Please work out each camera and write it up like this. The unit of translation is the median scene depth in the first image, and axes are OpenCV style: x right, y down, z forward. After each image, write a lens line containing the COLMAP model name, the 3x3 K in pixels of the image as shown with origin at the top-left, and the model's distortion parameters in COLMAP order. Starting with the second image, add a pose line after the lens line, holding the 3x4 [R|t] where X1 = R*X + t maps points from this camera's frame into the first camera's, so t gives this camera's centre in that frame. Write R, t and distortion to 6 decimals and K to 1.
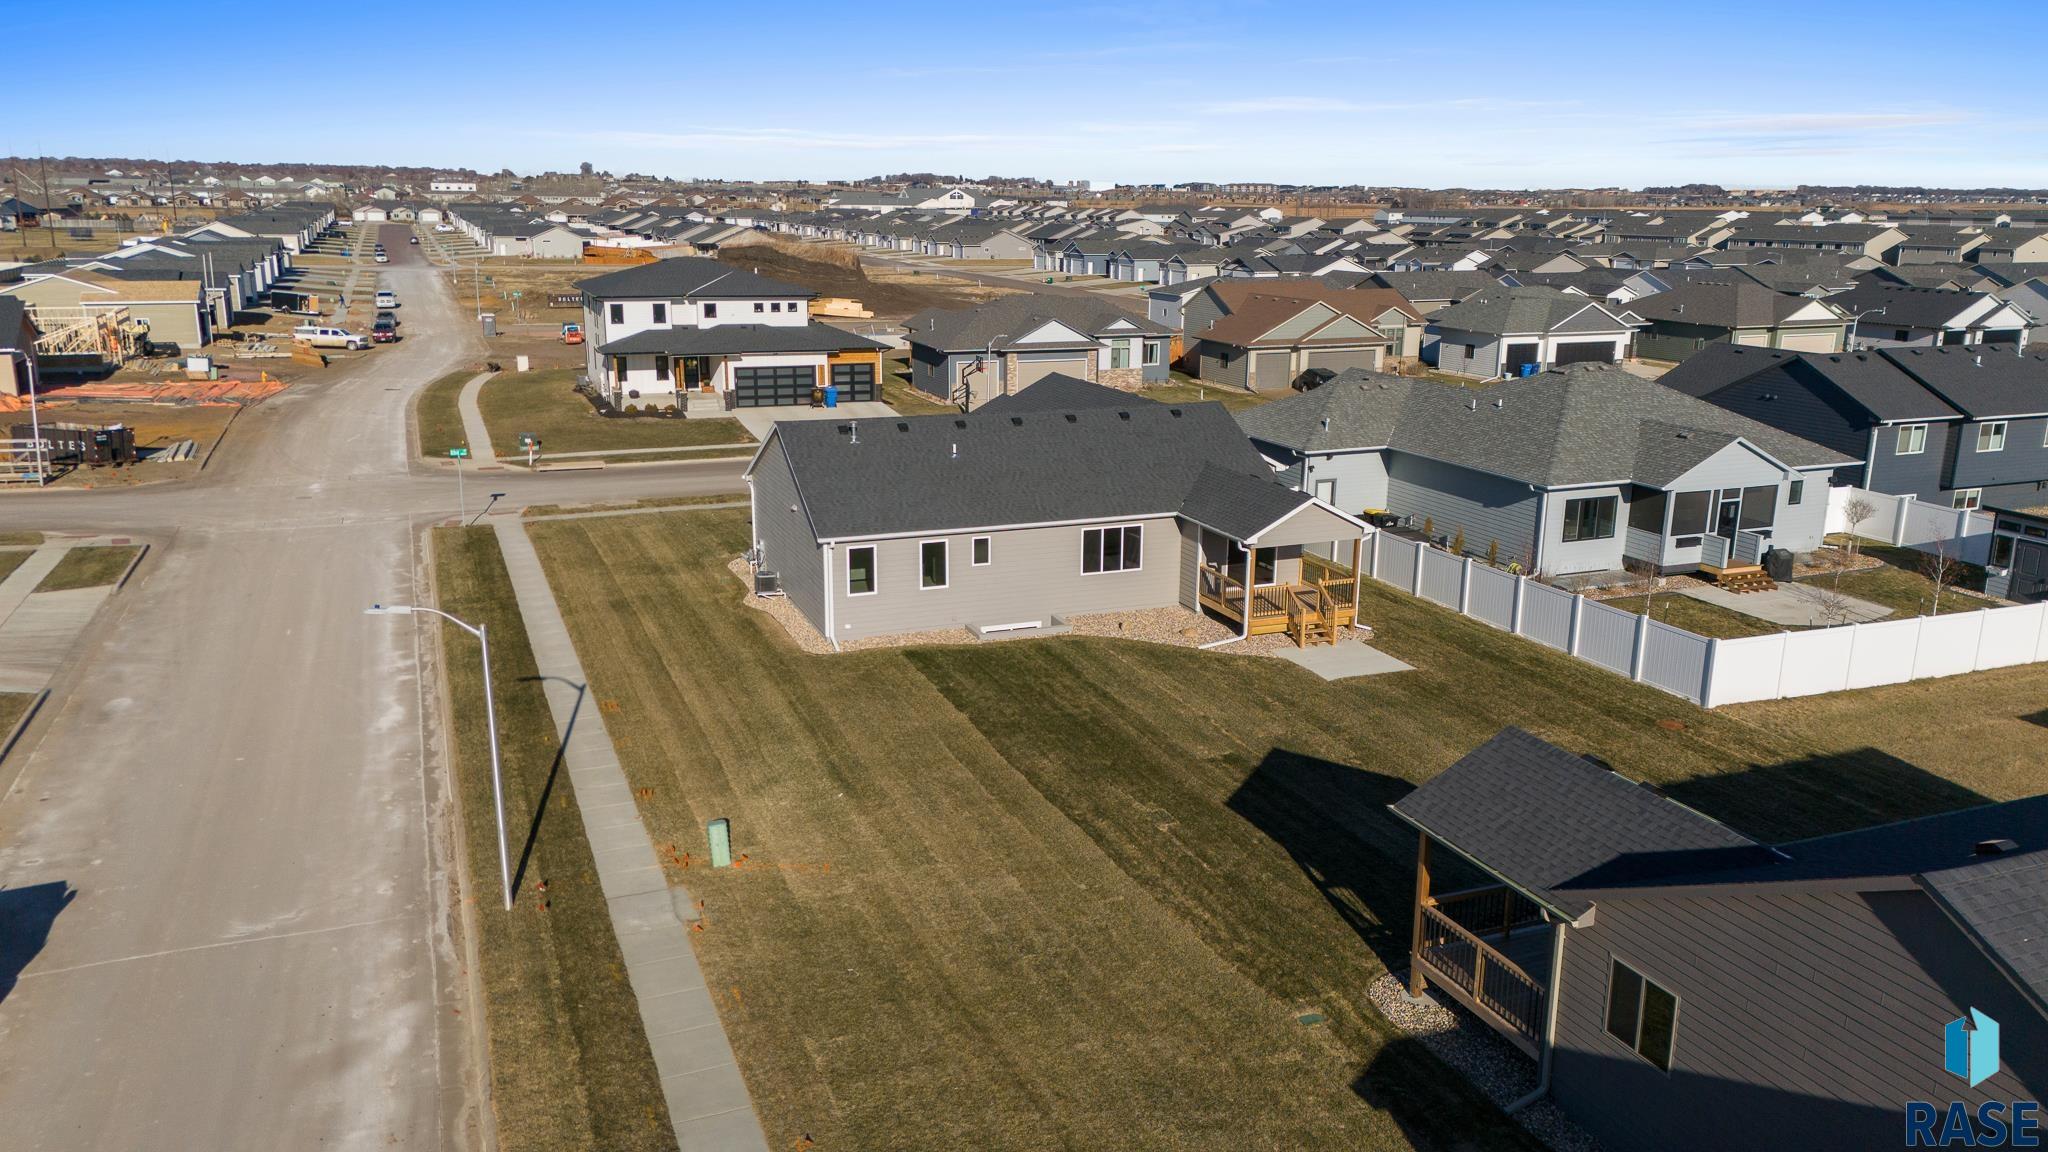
lens RADIAL K [[1477.1, 0, 1019.0], [0, 1477.1, 582.1], [0, 0, 1]] dist [0.124017, -0.144360]
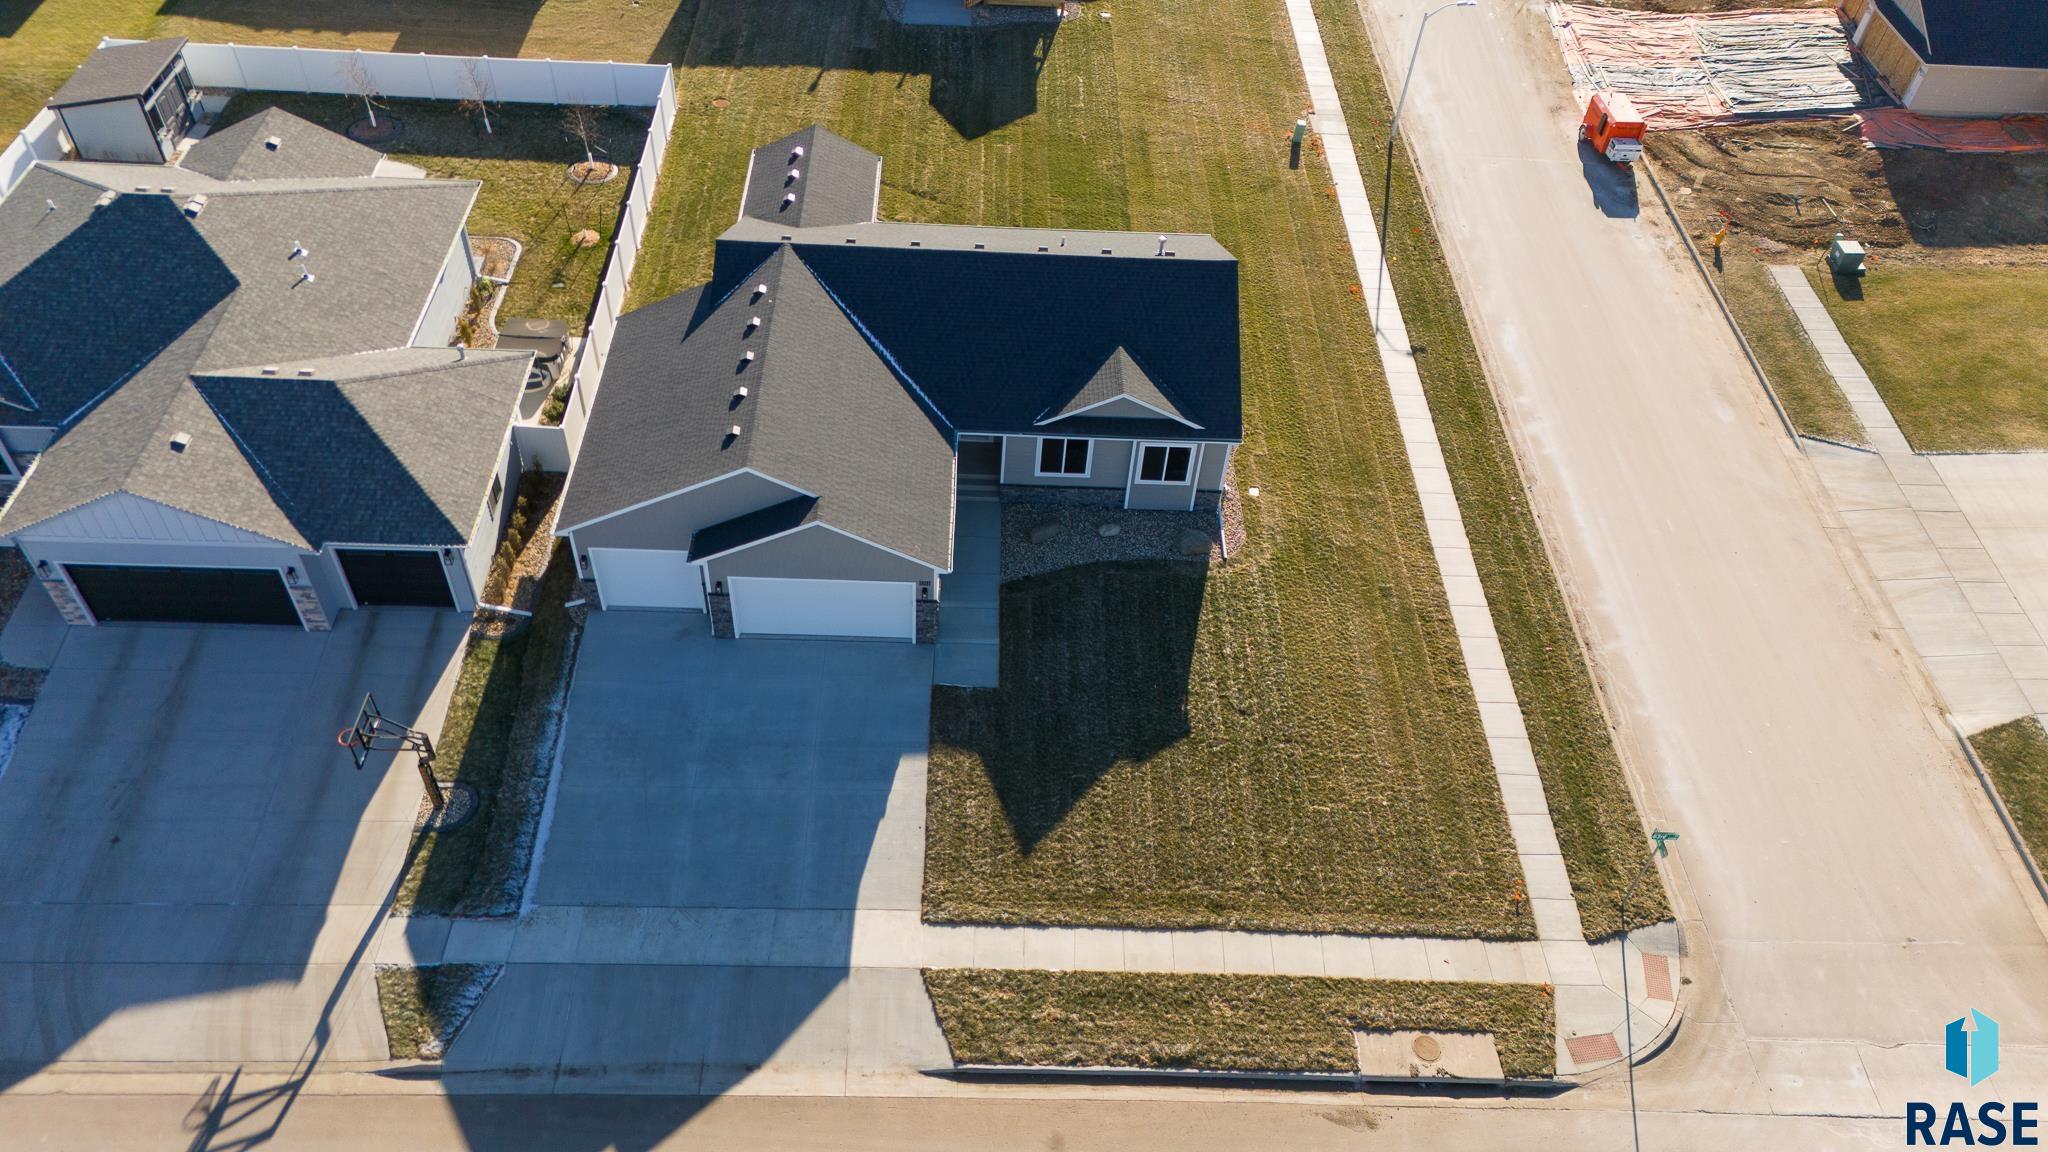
lens RADIAL K [[1487.7, 0, 1019.6], [0, 1487.7, 572.5], [0, 0, 1]] dist [0.086064, -0.075082]
pose [[-0.928664, -0.303059, 0.213865, -0.309825], [0.035346, 0.501650, 0.864348, -0.877631], [-0.369234, 0.810248, -0.455153, 1.699965]]
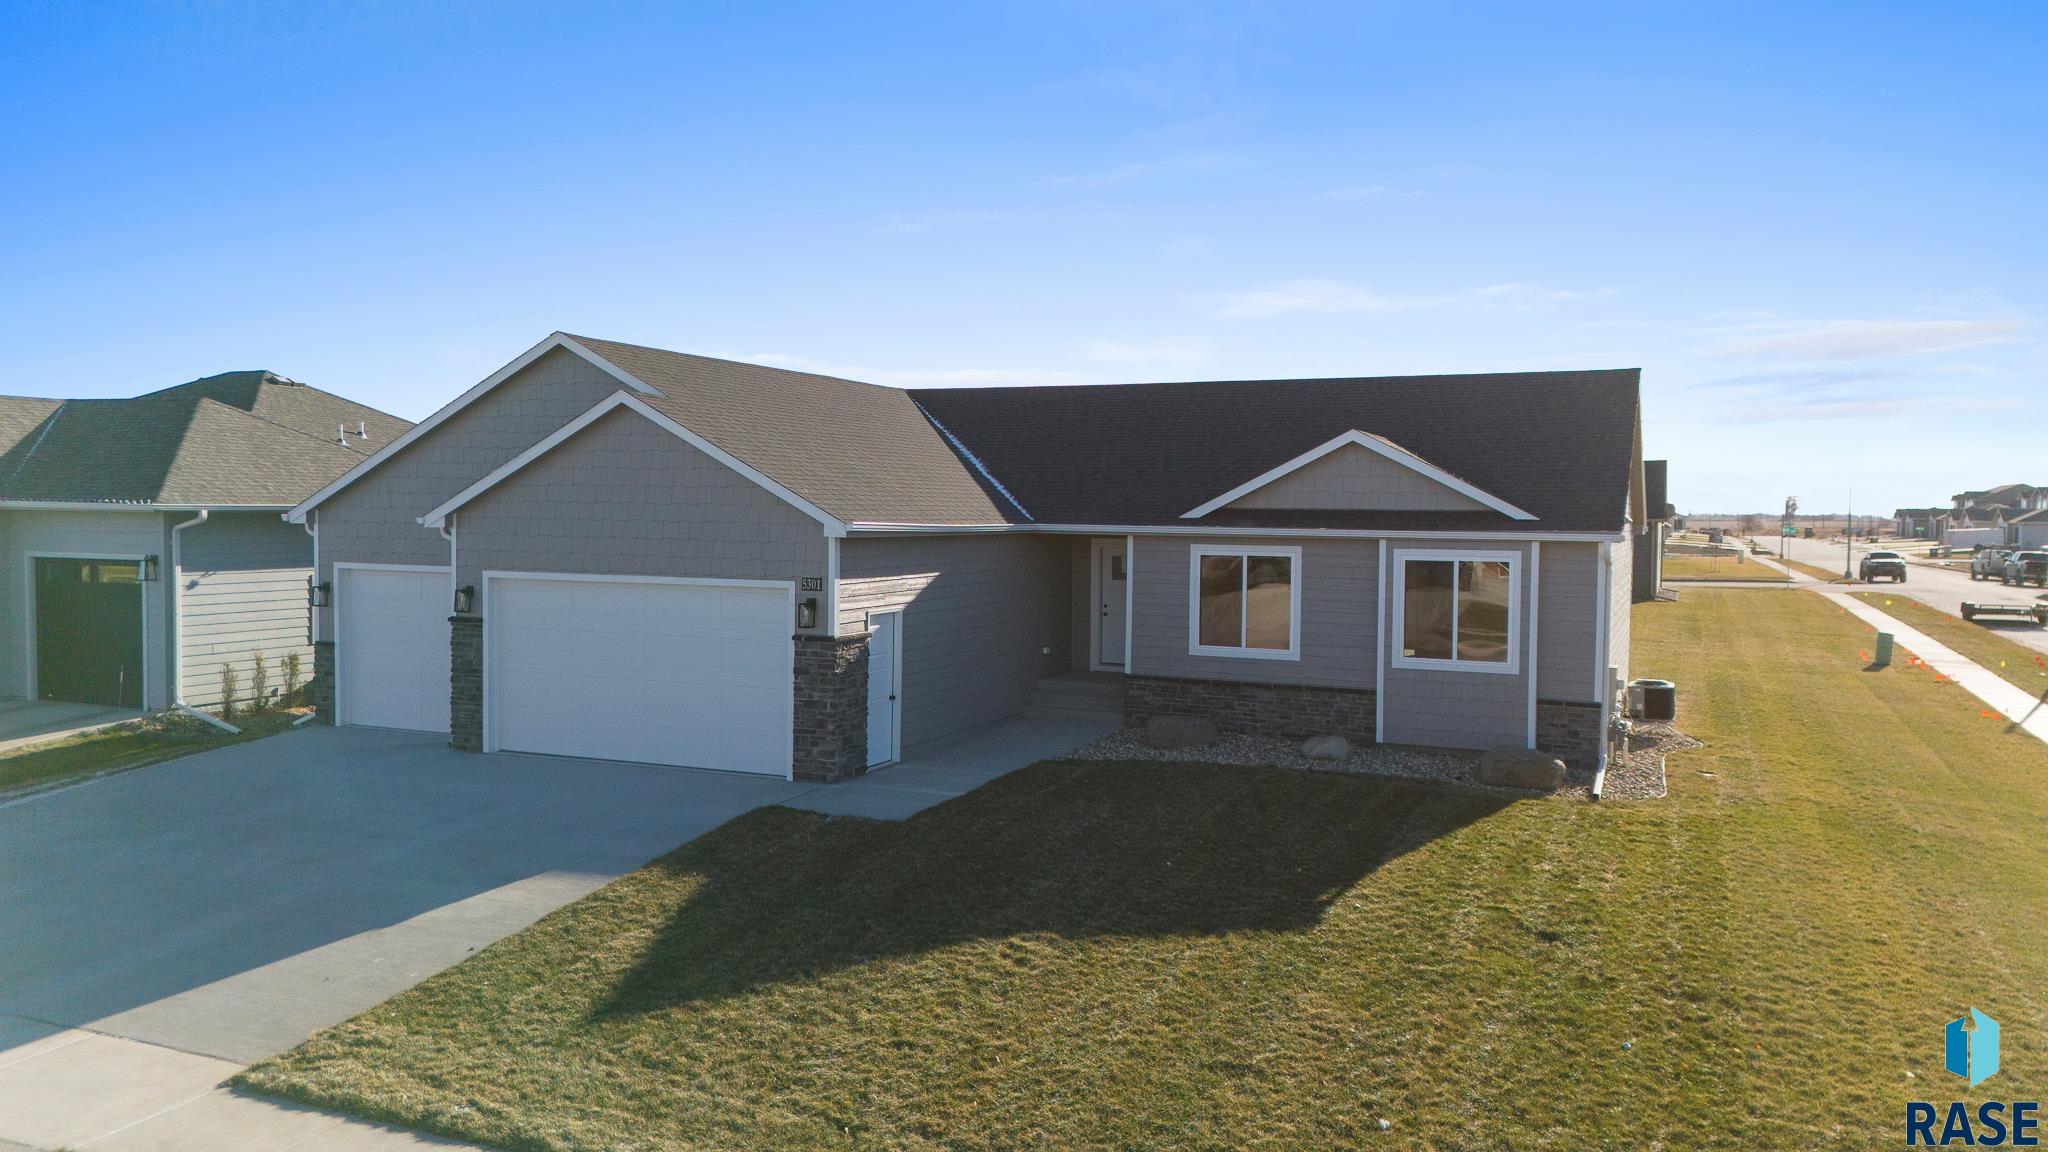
lens RADIAL K [[1503.5, 0, 1032.2], [0, 1503.5, 573.4], [0, 0, 1]] dist [0.041222, -0.002384]
pose [[-0.701253, -0.049024, 0.711225, -0.405293], [0.162435, 0.960405, 0.226358, -0.199021], [-0.694161, 0.274262, -0.665524, 1.555126]]
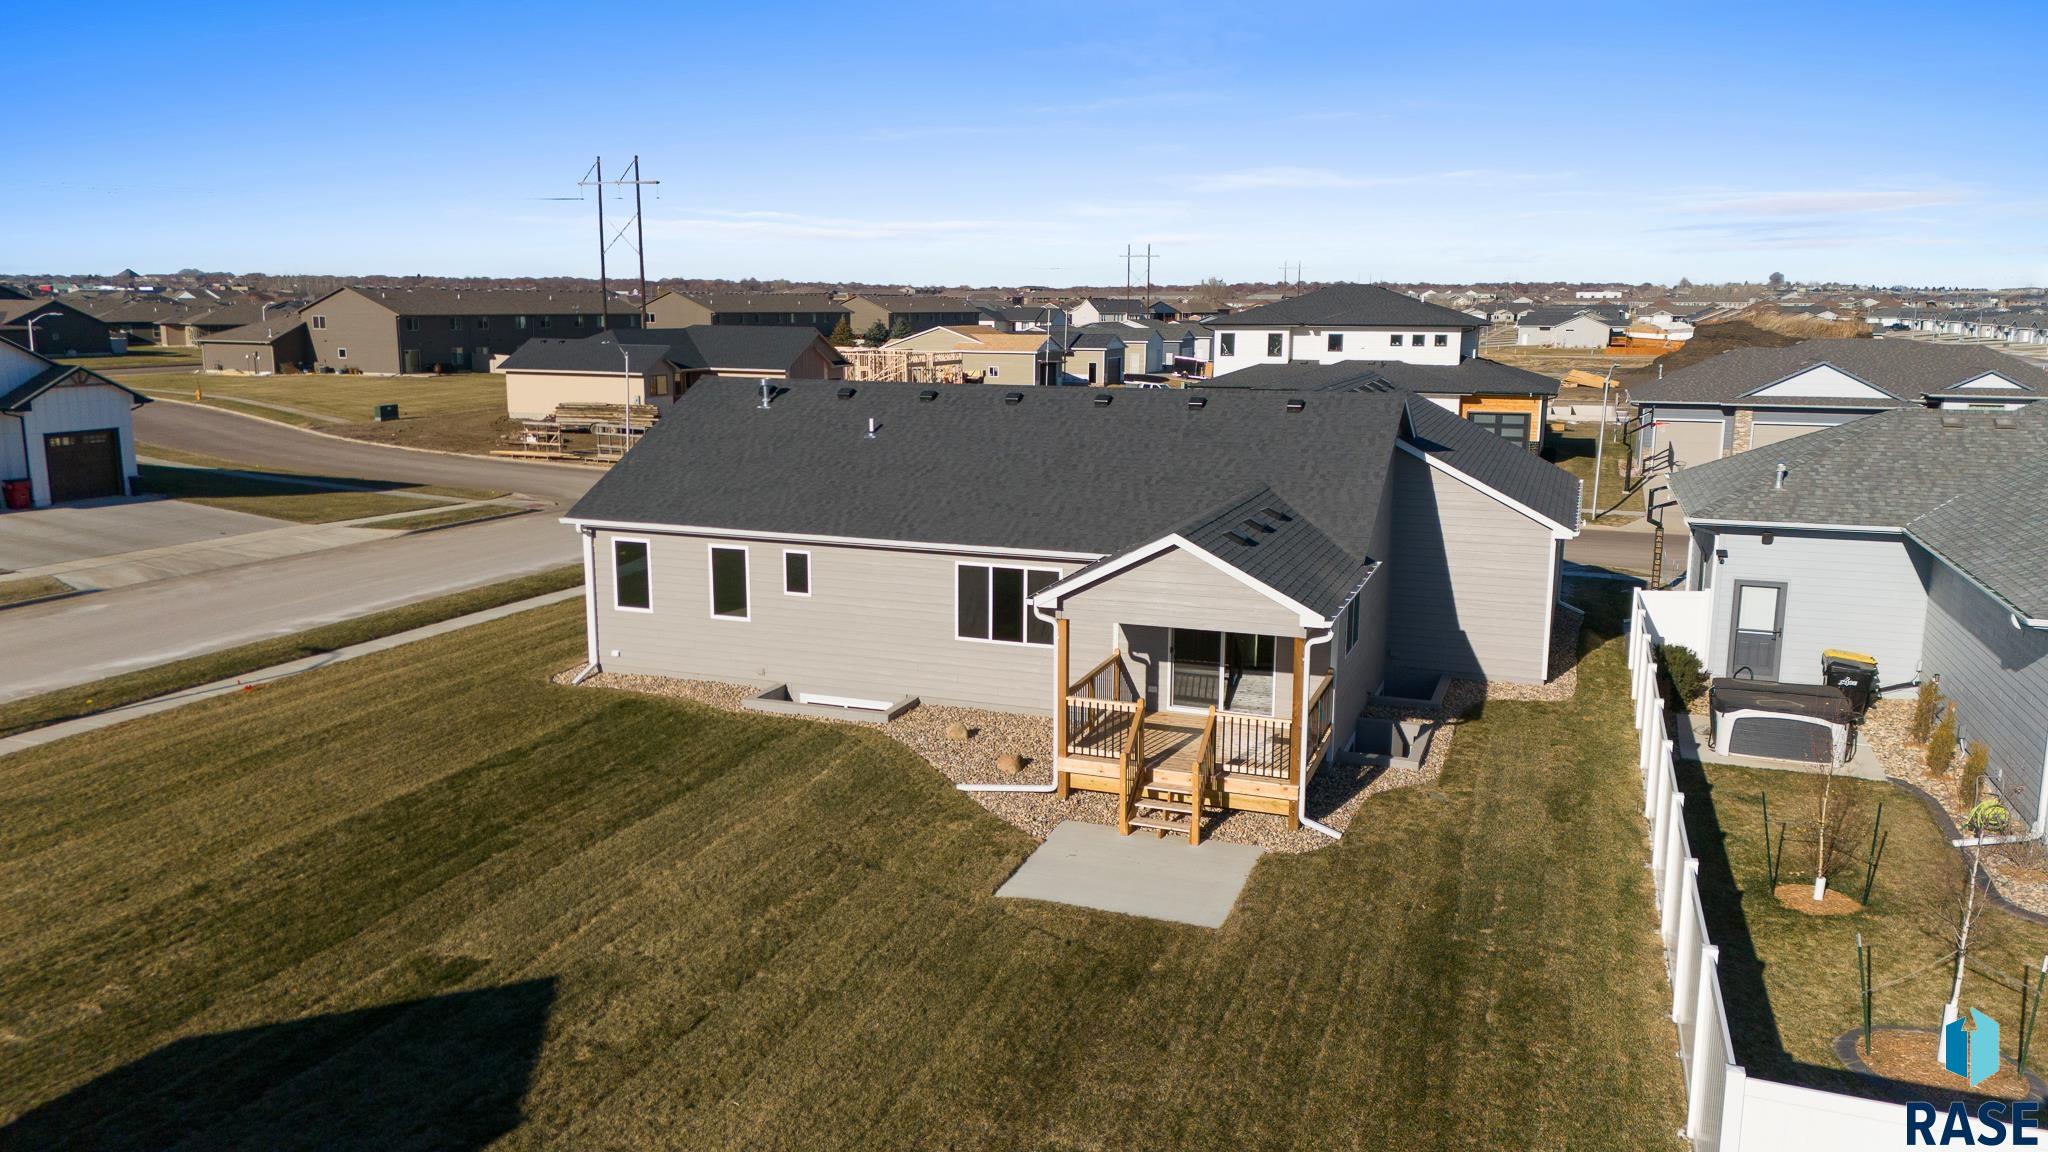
lens RADIAL K [[1487.7, 0, 1019.6], [0, 1487.7, 572.5], [0, 0, 1]] dist [0.086064, -0.075082]
pose [[0.741146, 0.114719, -0.661470, 0.463711], [-0.167618, 0.985708, -0.016857, -0.026091], [0.650082, 0.123368, 0.749782, 0.566100]]
